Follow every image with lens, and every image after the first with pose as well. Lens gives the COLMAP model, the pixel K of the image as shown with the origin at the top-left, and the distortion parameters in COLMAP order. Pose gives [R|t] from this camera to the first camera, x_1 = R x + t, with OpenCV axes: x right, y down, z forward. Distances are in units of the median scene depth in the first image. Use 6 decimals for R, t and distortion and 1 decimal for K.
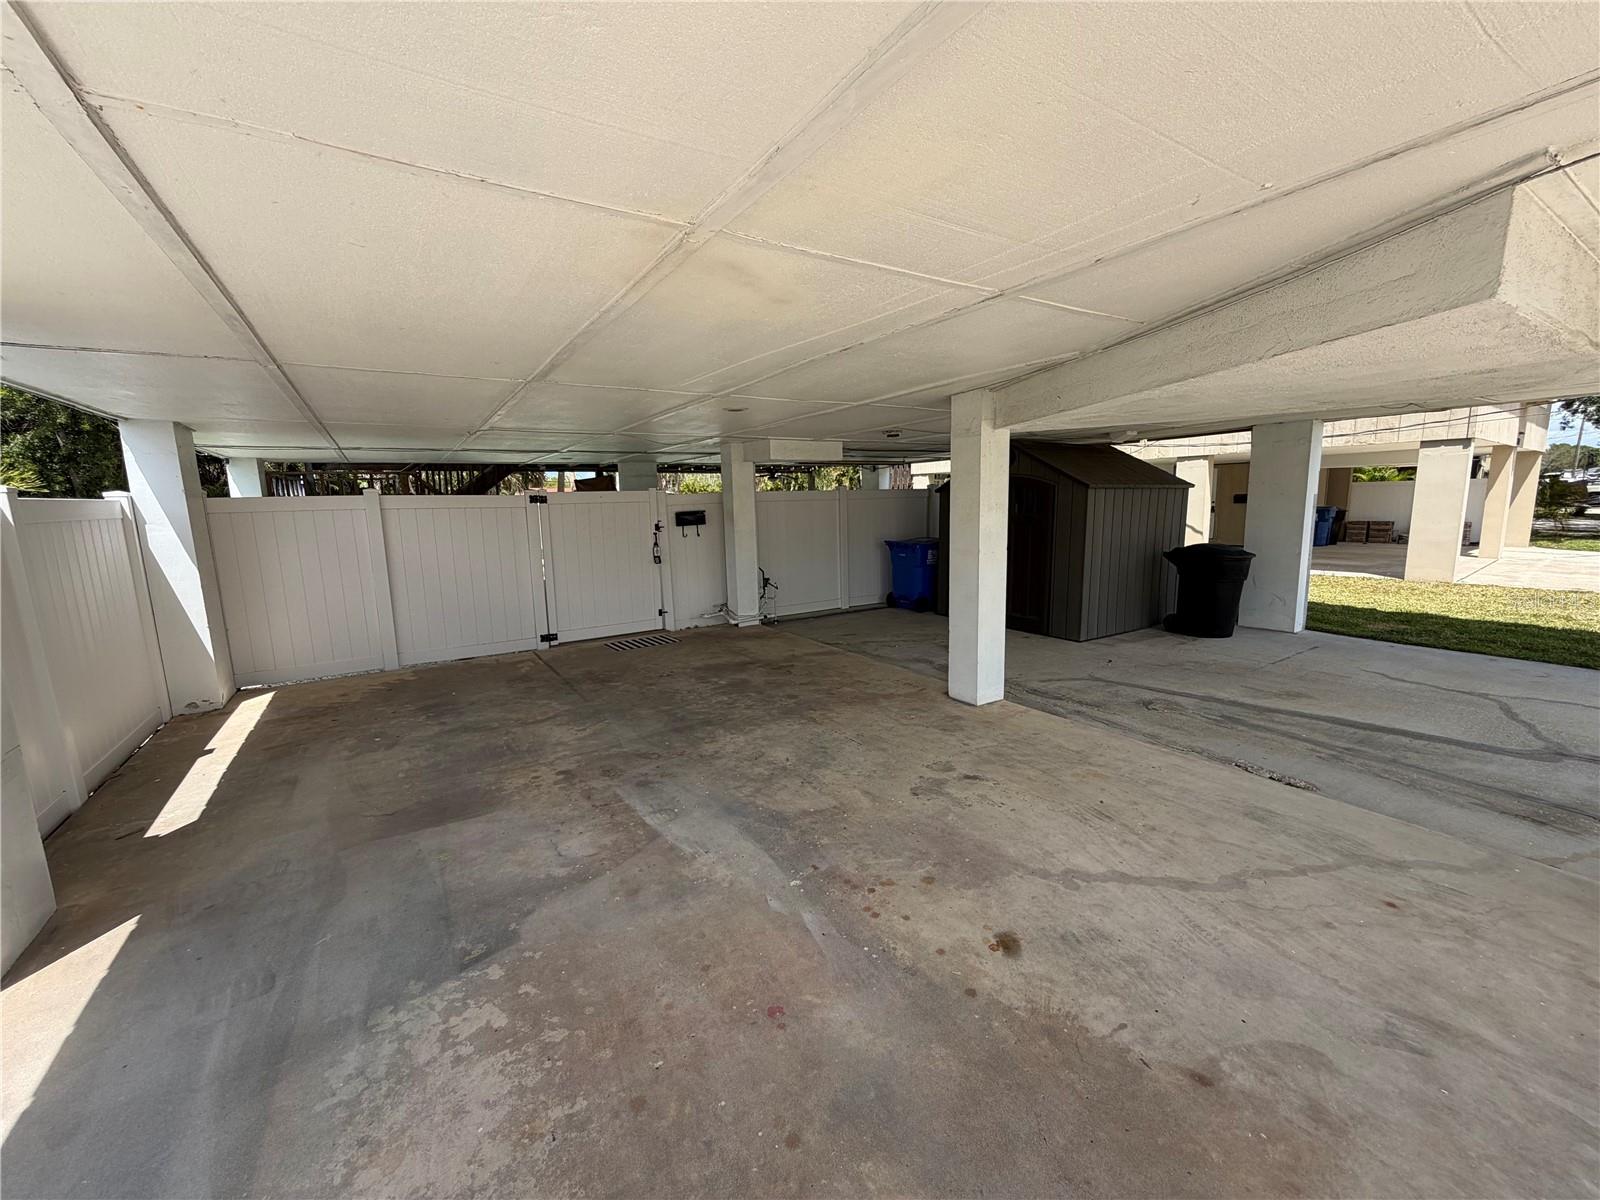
lens RADIAL K [[640.7, 0, 806.3], [0, 640.7, 602.3], [0, 0, 1]] dist [0.004225, -0.000308]
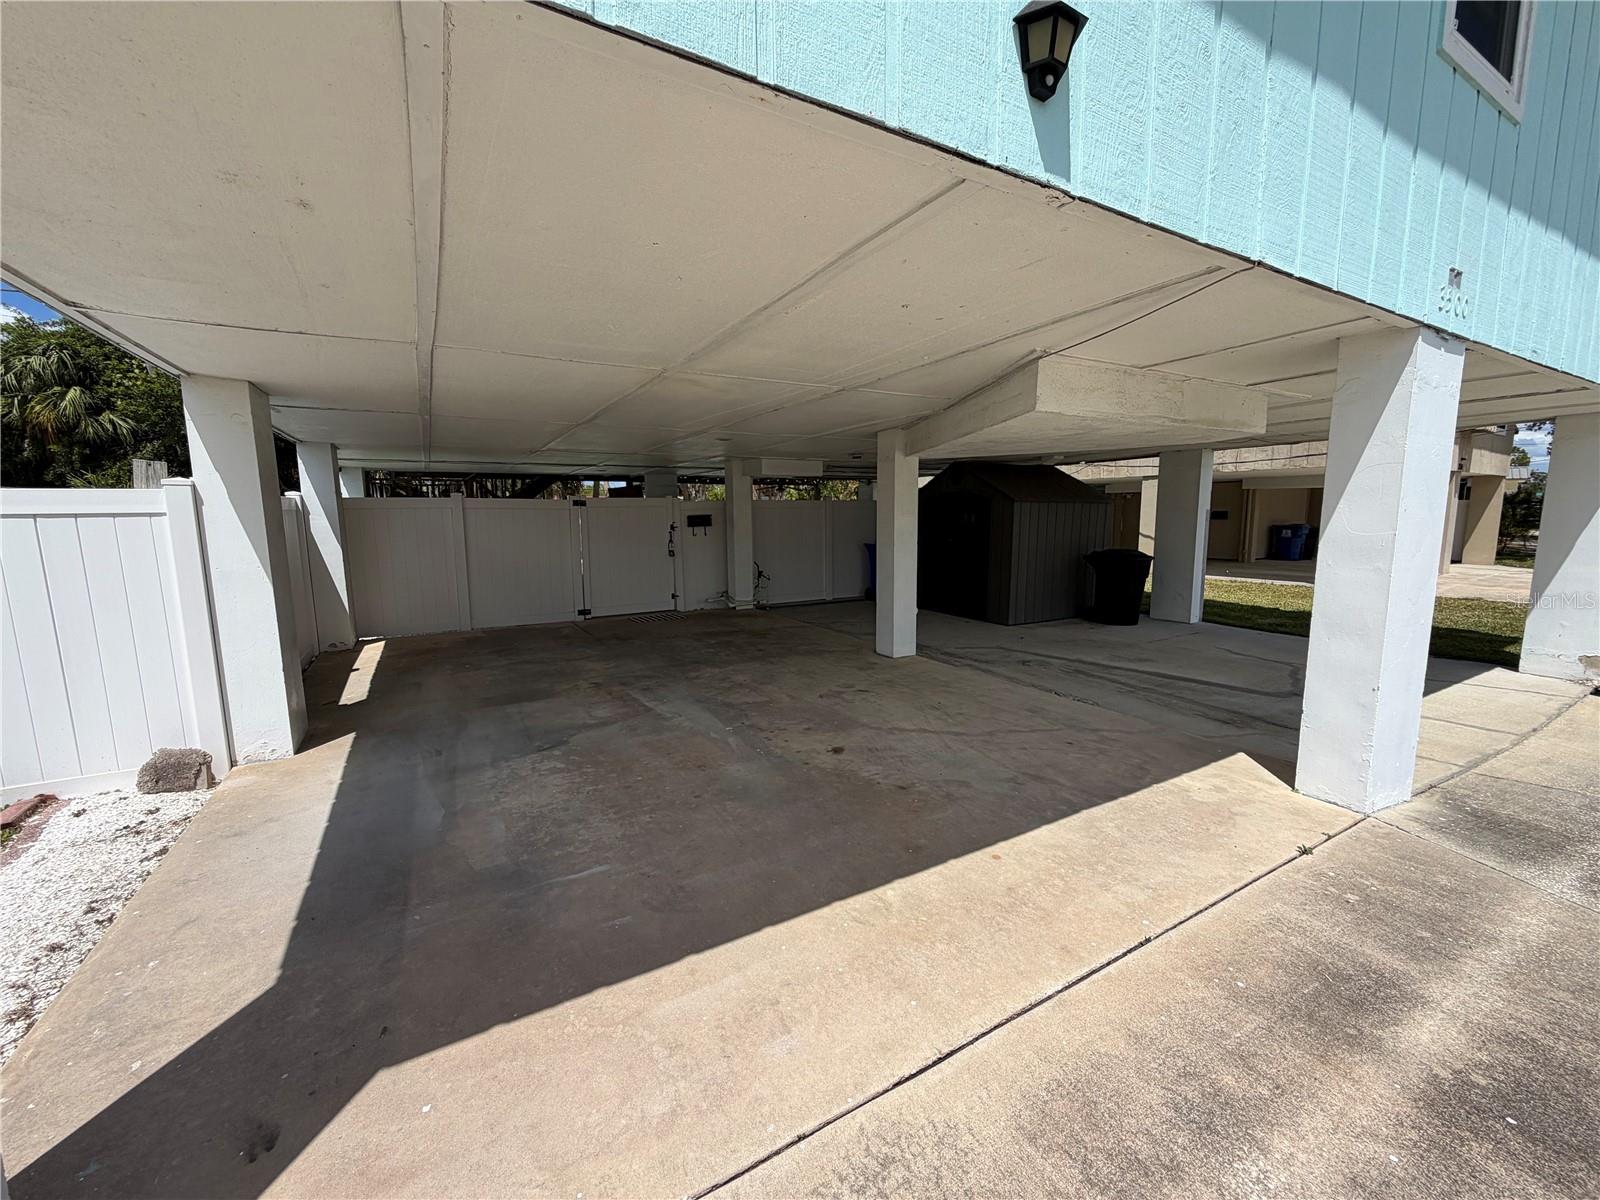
lens RADIAL K [[640.7, 0, 808.1], [0, 640.7, 602.9], [0, 0, 1]] dist [0.004225, -0.000308]
pose [[0.998906, 0.022579, -0.040942, 0.152901], [-0.023260, 0.999598, -0.016239, 0.078217], [0.040559, 0.017174, 0.999030, -0.413316]]
